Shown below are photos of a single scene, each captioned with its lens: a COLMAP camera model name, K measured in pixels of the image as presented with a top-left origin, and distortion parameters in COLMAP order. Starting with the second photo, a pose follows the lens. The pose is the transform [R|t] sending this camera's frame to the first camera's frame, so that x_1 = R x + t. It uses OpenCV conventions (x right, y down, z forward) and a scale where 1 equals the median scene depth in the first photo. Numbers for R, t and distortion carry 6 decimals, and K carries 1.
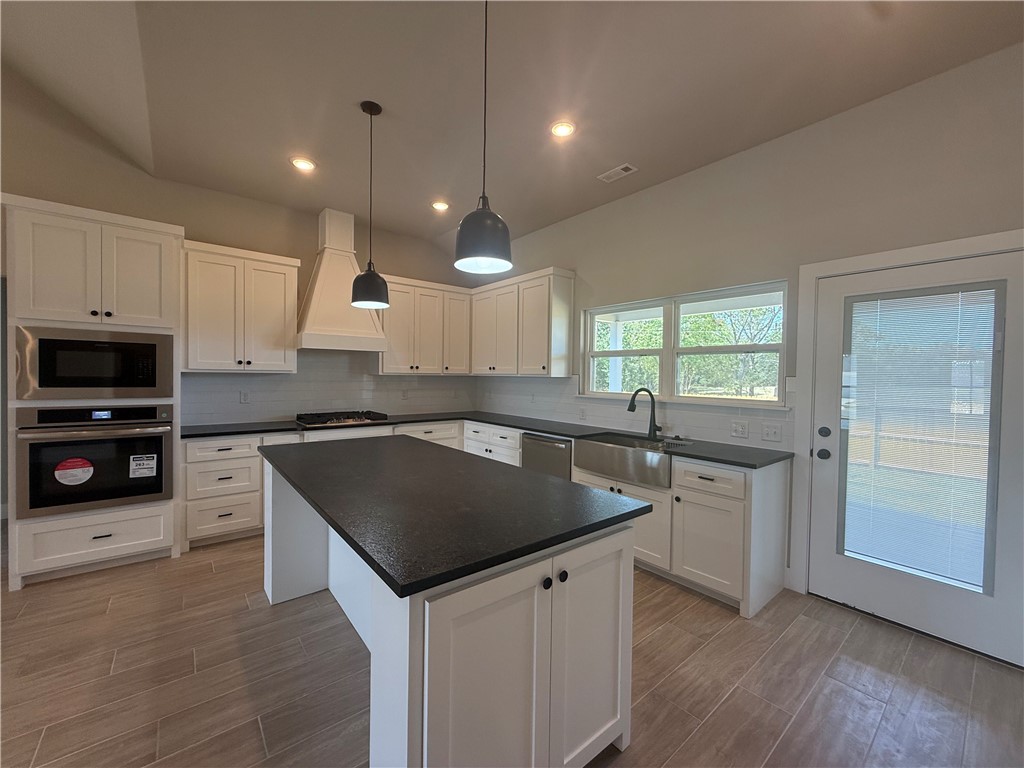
lens RADIAL K [[411.6, 0, 509.4], [0, 411.6, 390.4], [0, 0, 1]] dist [-0.001766, -0.000125]
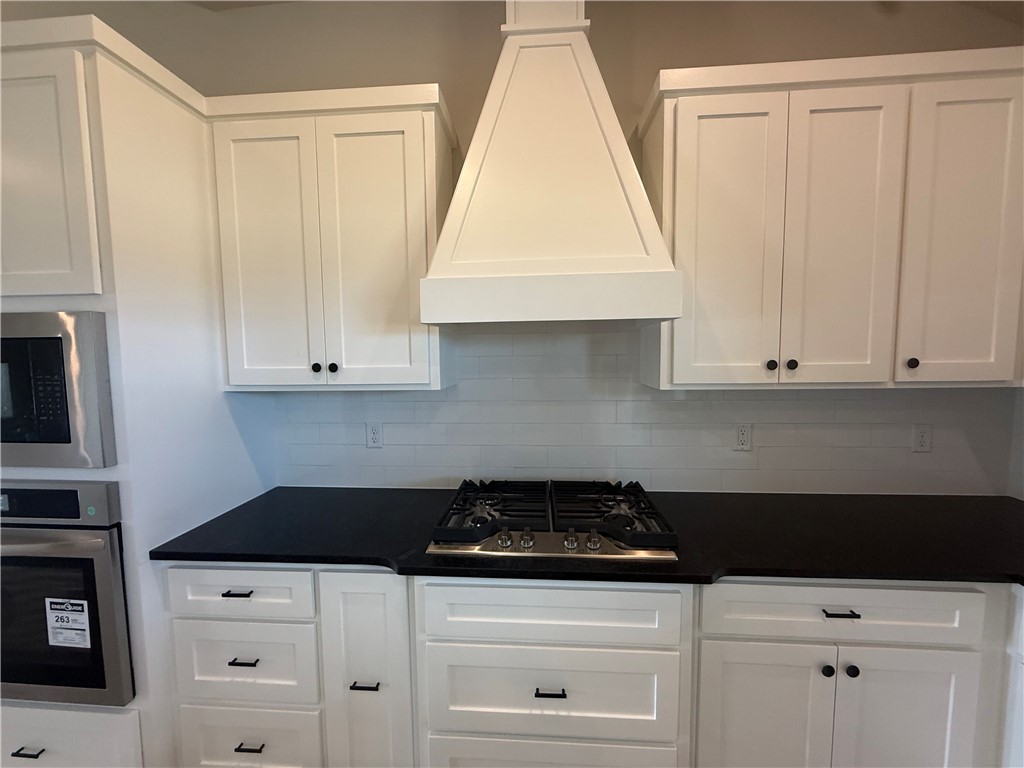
lens RADIAL K [[411.6, 0, 509.7], [0, 411.6, 384.4], [0, 0, 1]] dist [-0.001766, -0.000125]
pose [[0.734158, 0.025562, -0.678497, -0.201454], [-0.000325, 0.999304, 0.037297, -0.060877], [0.678978, -0.027161, 0.733656, 0.754042]]
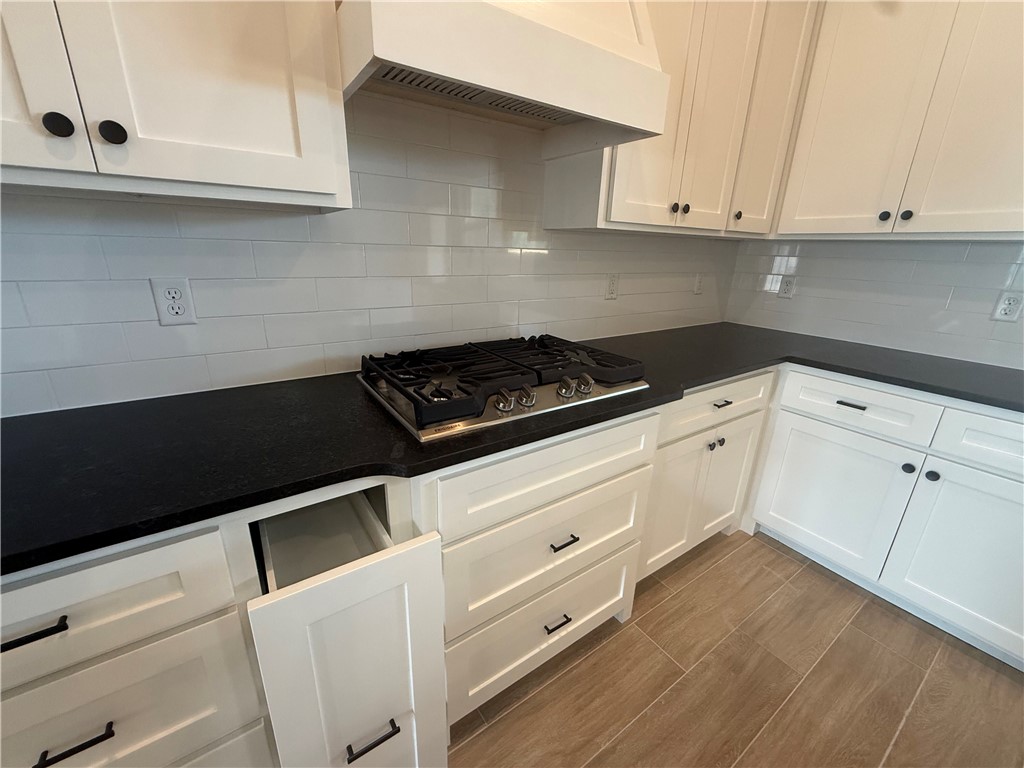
lens RADIAL K [[411.6, 0, 501.3], [0, 411.6, 387.2], [0, 0, 1]] dist [-0.001766, -0.000125]
pose [[0.997509, 0.033705, -0.061973, -0.407211], [-0.014946, 0.959511, 0.281274, -0.009504], [0.068944, -0.279647, 0.957624, 0.739604]]
